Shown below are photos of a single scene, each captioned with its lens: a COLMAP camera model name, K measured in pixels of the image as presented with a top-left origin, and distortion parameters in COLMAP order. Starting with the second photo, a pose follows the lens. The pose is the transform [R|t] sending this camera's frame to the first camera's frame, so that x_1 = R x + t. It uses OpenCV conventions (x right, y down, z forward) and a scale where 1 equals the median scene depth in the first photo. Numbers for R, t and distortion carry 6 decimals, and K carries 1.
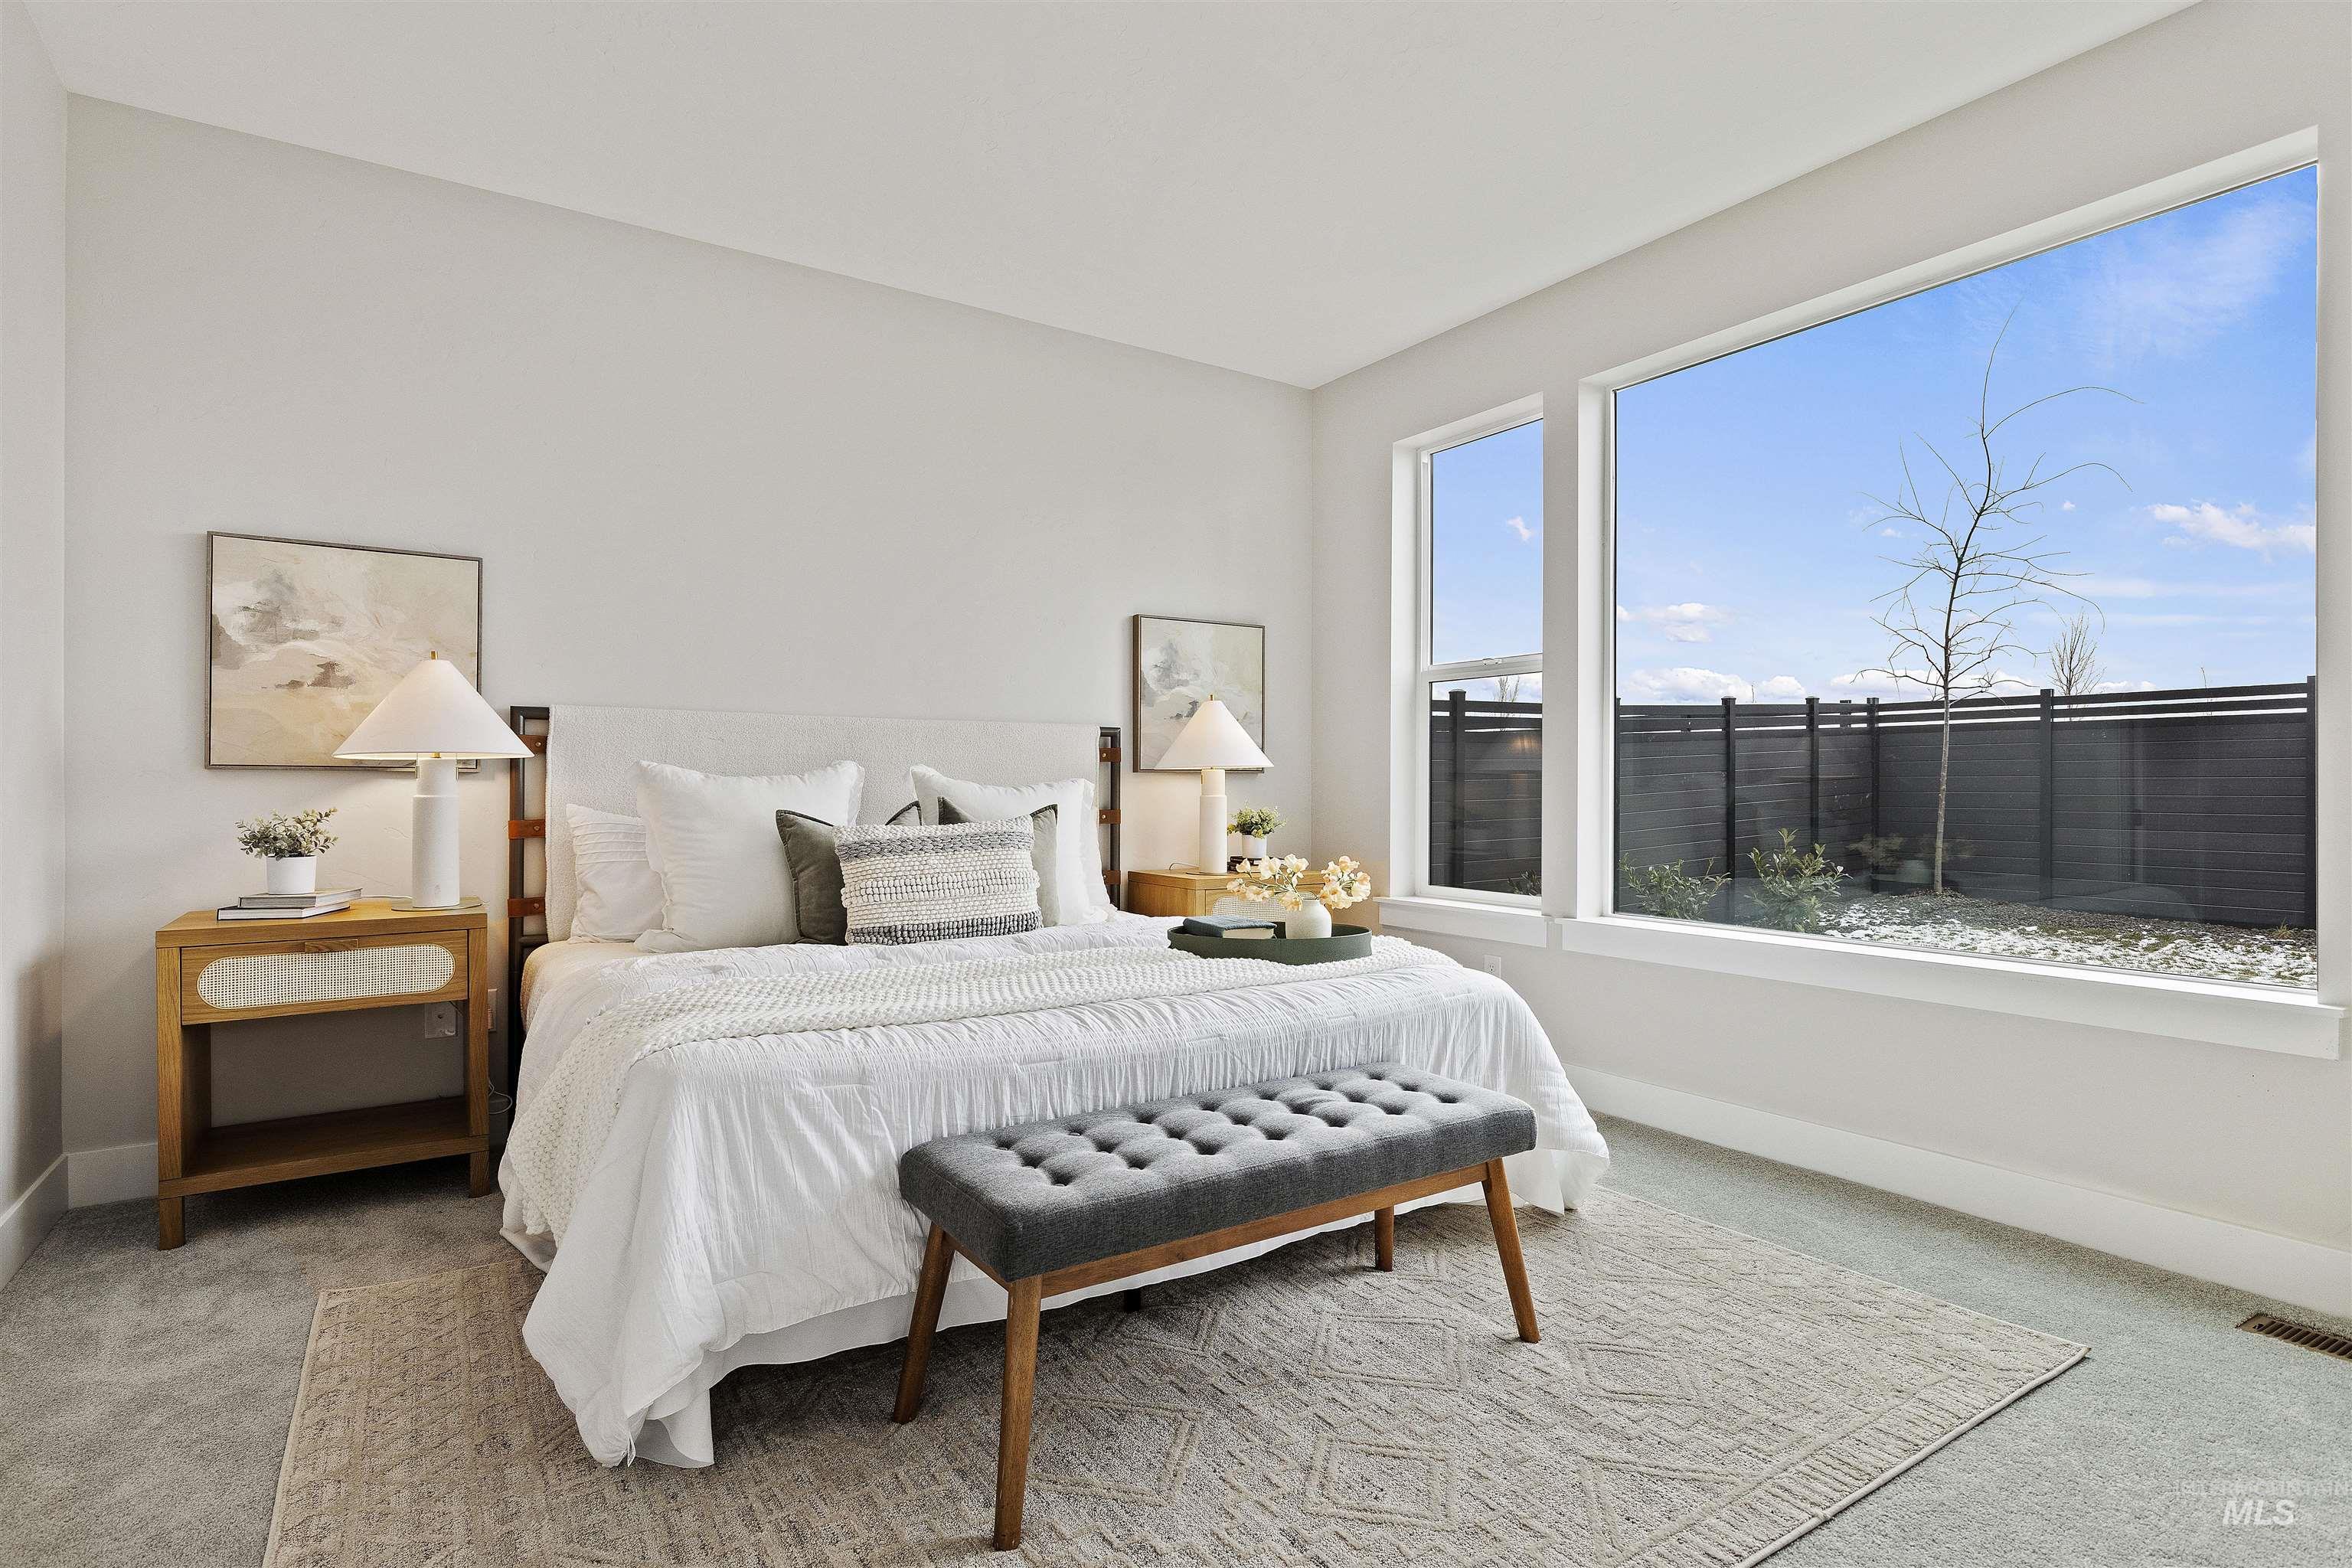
lens RADIAL K [[1167.8, 0, 1184.0], [0, 1167.8, 785.7], [0, 0, 1]] dist [0.002284, 0.000065]
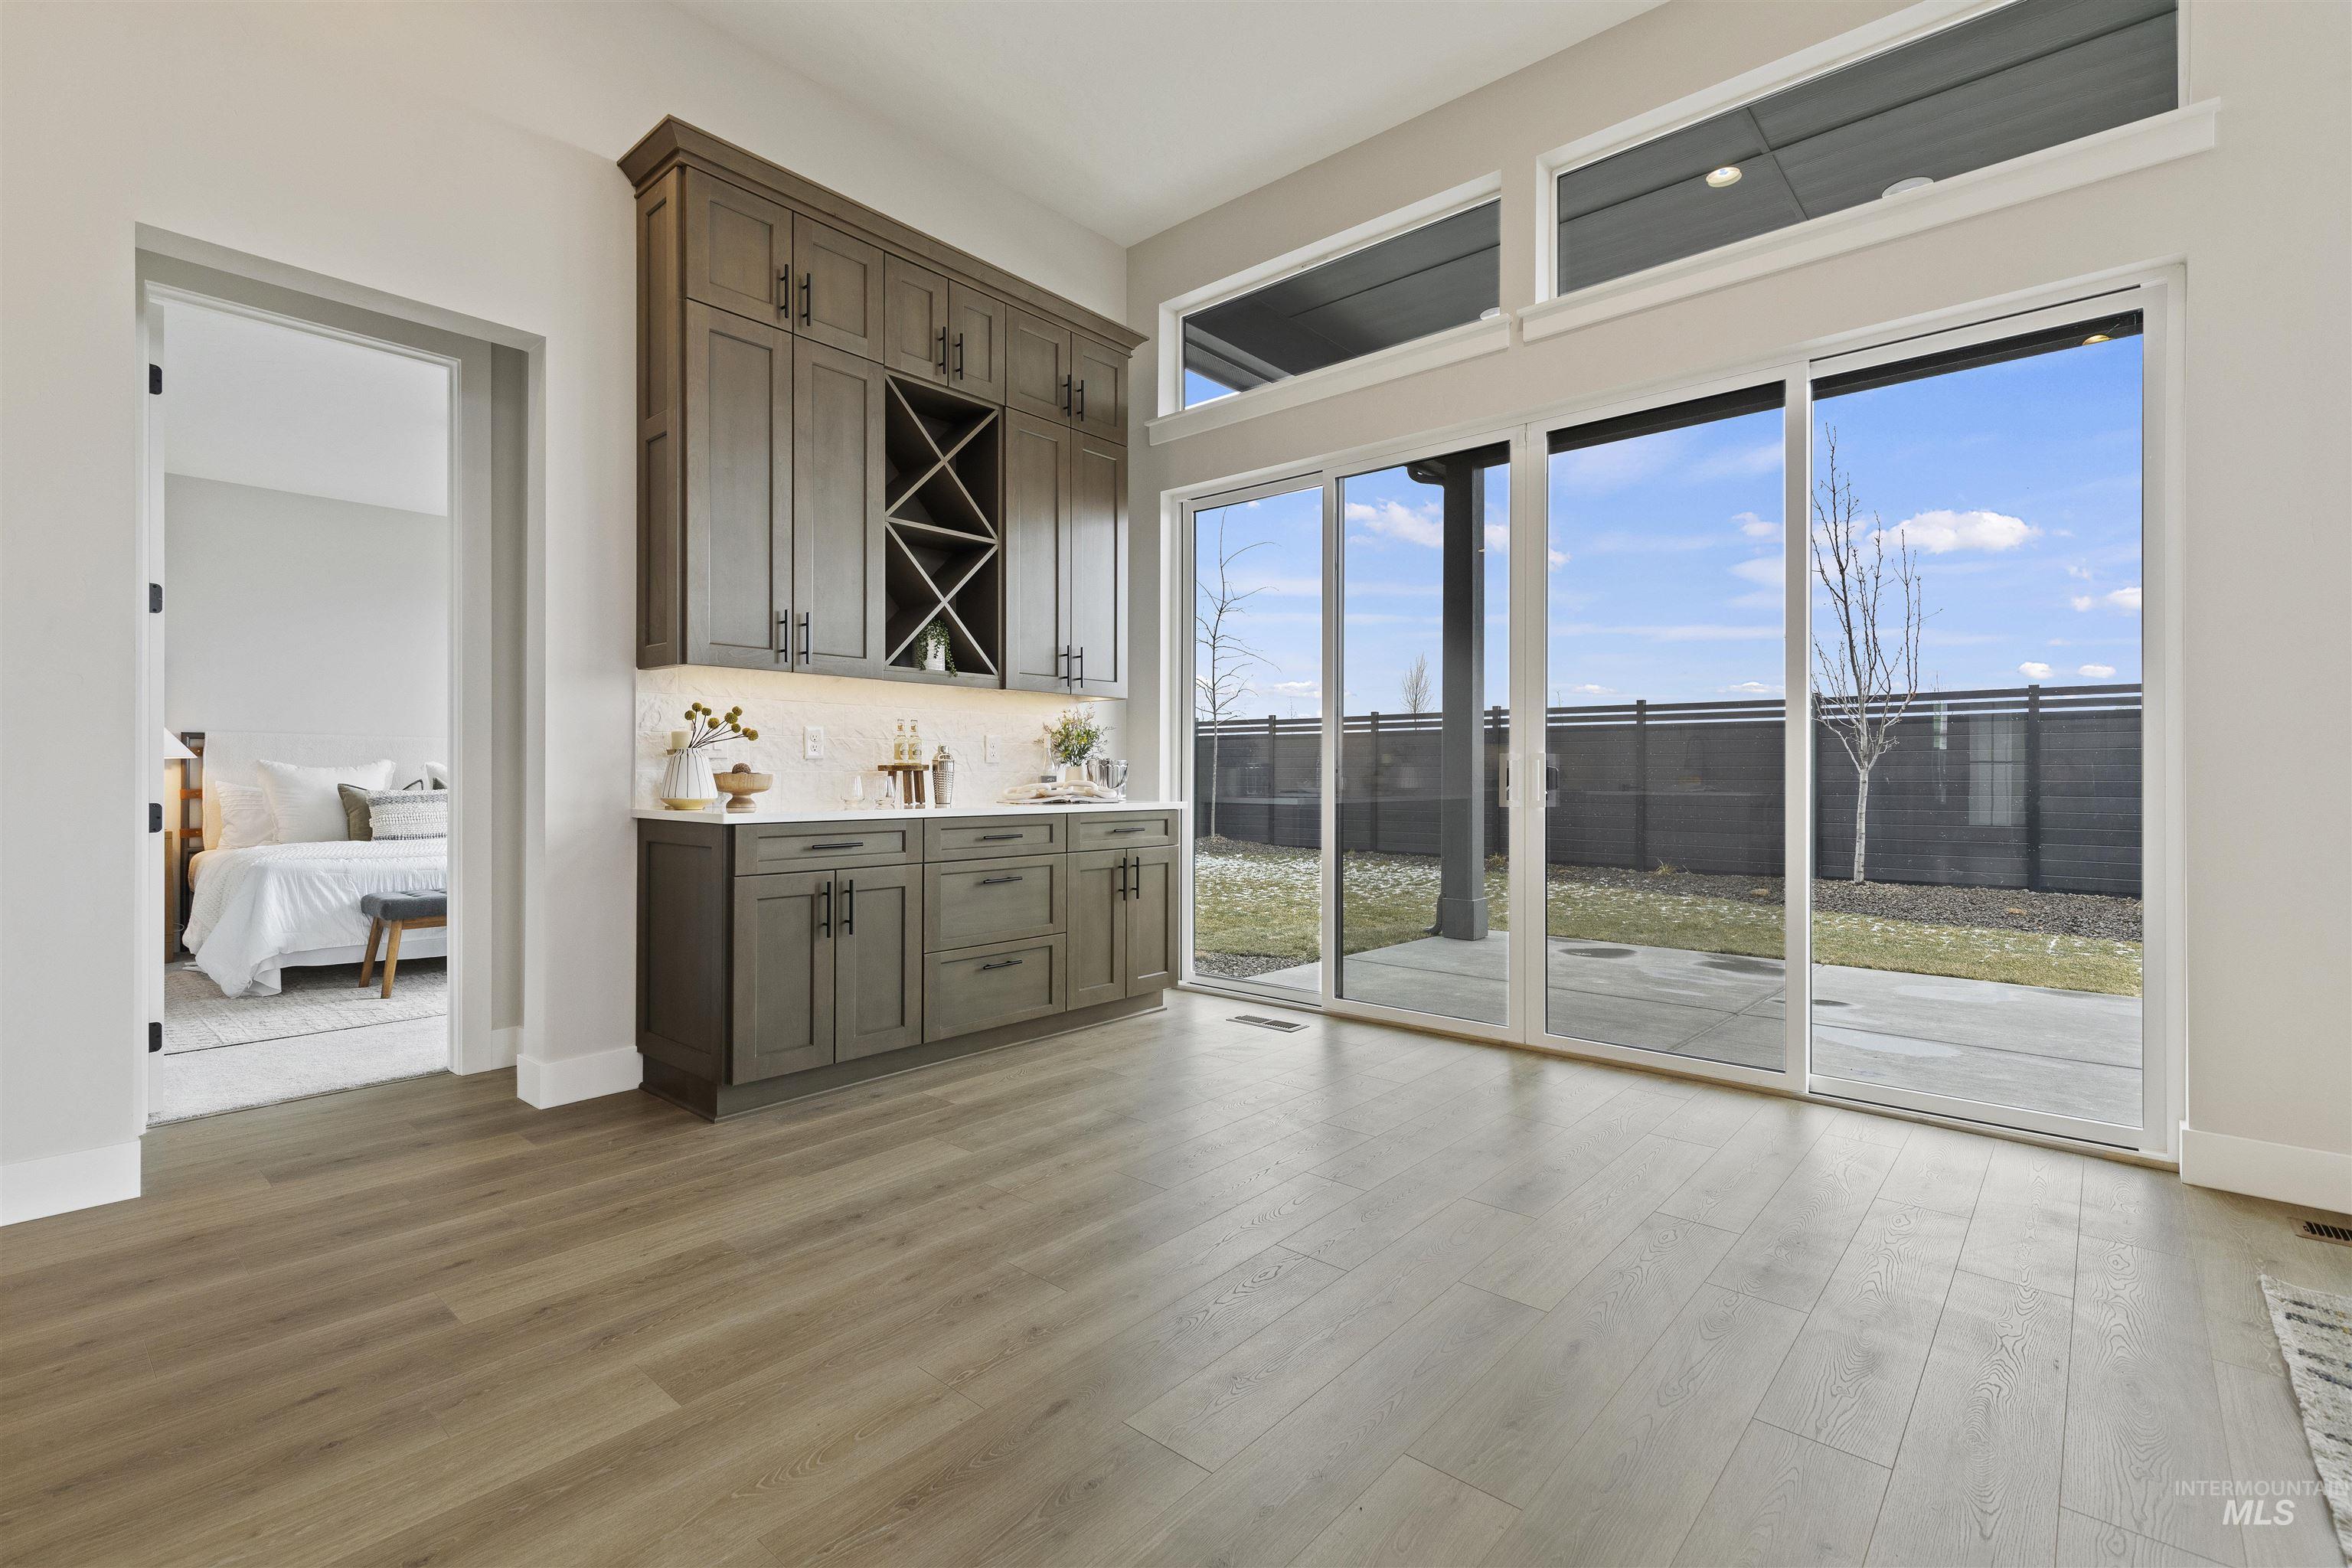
lens RADIAL K [[1055.5, 0, 1188.9], [0, 1055.5, 775.7], [0, 0, 1]] dist [0.008355, -0.002020]
pose [[0.963734, -0.001171, 0.266862, 0.605076], [0.000769, 0.999998, 0.001611, 0.005176], [-0.266864, -0.001347, 0.963733, -1.221224]]
